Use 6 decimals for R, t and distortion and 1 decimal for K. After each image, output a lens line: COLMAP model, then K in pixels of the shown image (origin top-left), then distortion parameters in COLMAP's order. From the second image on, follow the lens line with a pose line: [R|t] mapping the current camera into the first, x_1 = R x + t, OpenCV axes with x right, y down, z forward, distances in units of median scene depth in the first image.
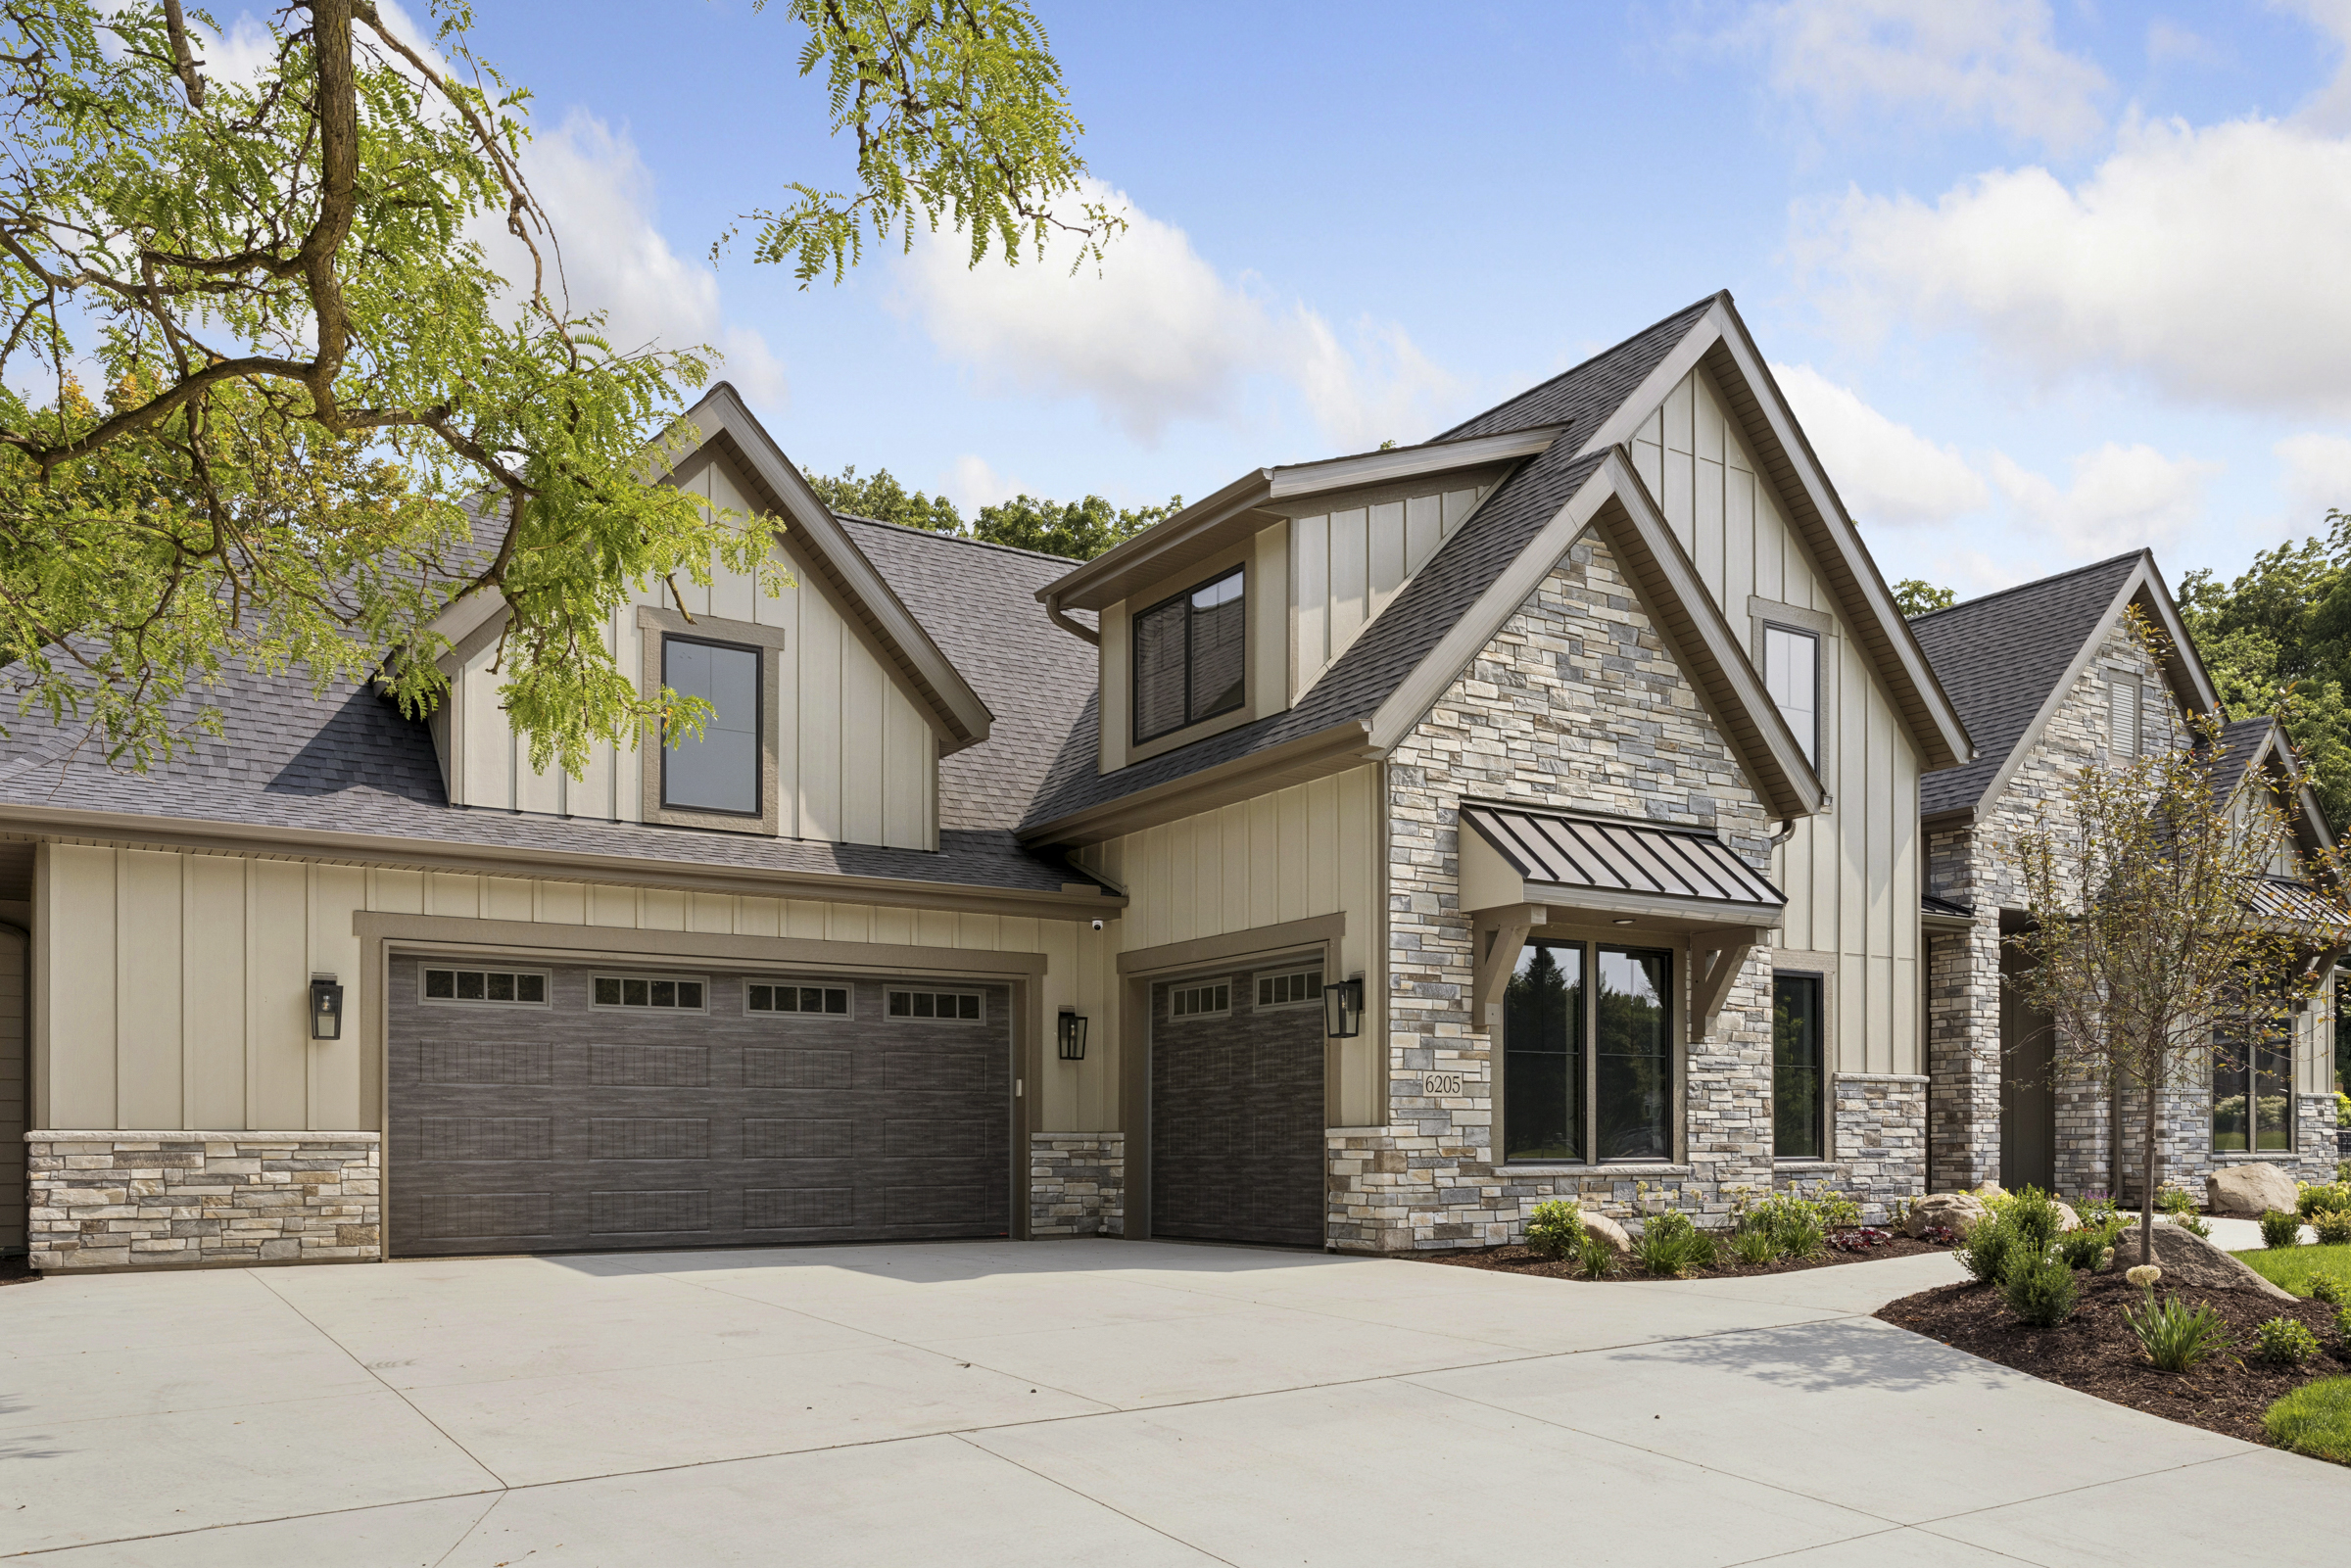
lens RADIAL K [[1908.0, 0, 1316.3], [0, 1908.0, 1107.7], [0, 0, 1]] dist [-0.002614, -0.005300]
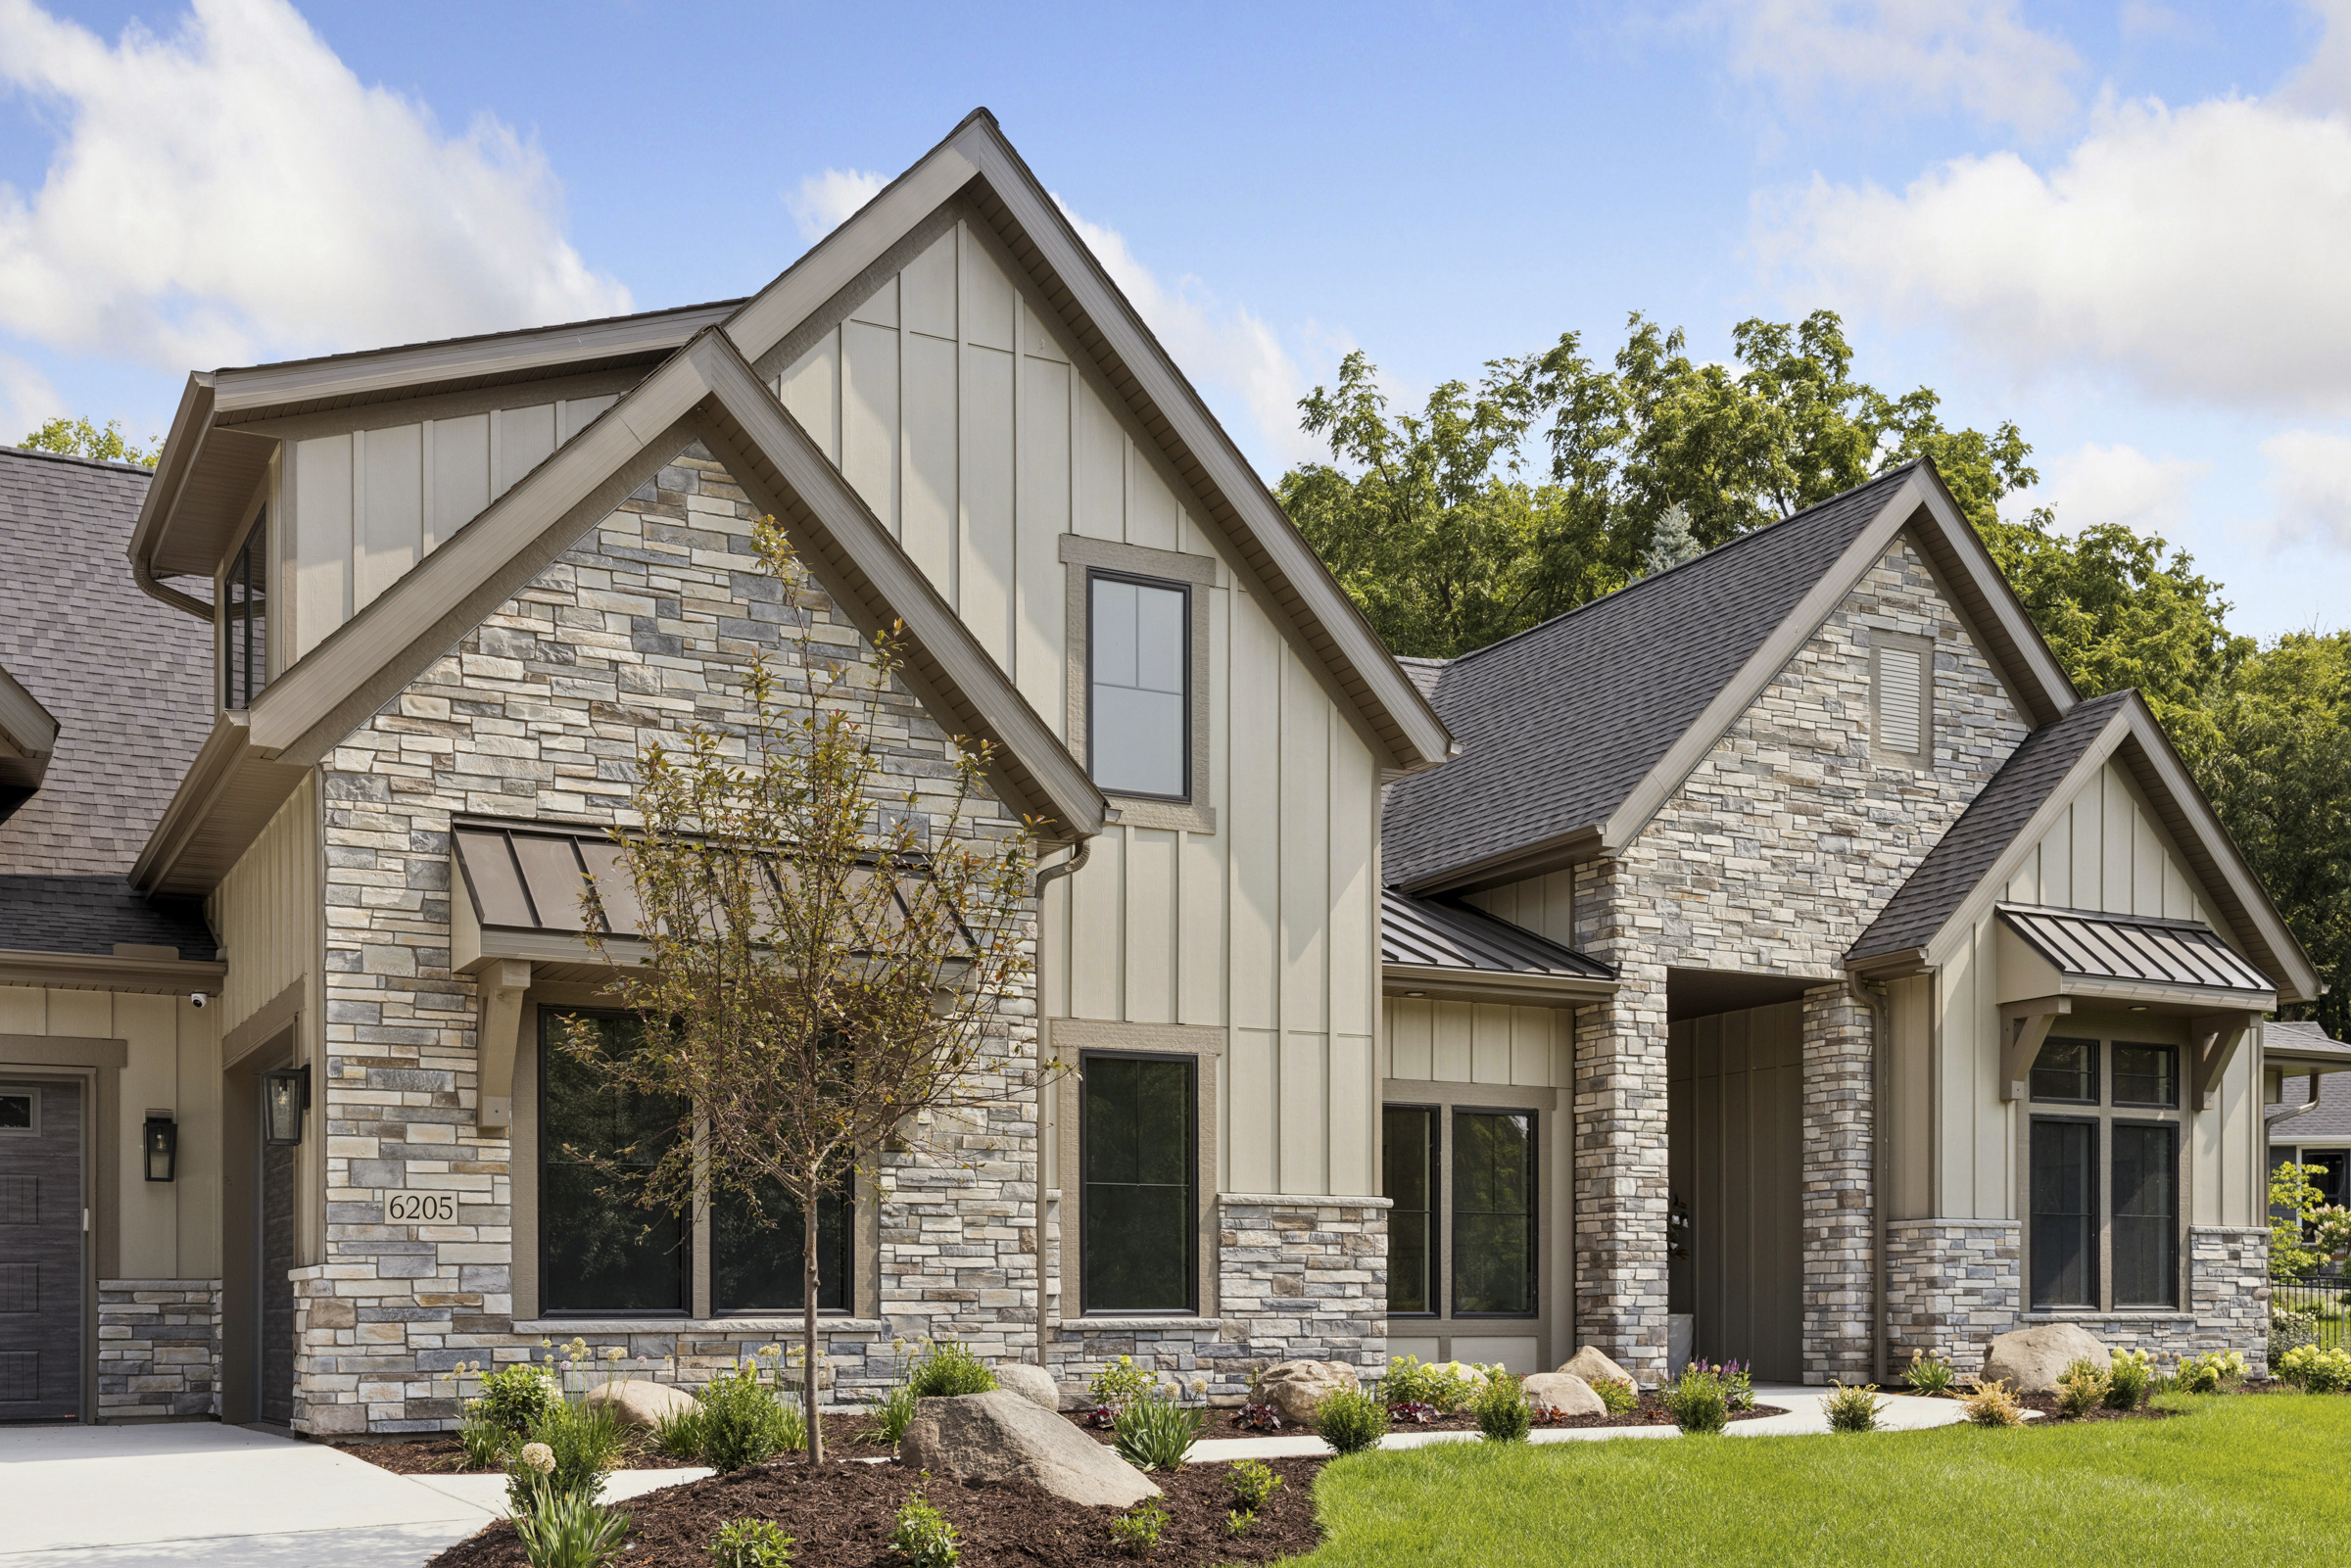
lens RADIAL K [[2584.0, 0, 1355.3], [0, 2584.0, 1281.3], [0, 0, 1]] dist [-0.003095, 0.036610]
pose [[0.996767, -0.003576, -0.080269, 0.421262], [0.003974, 0.999981, 0.004793, 0.010710], [0.080250, -0.005096, 0.996762, 0.031874]]
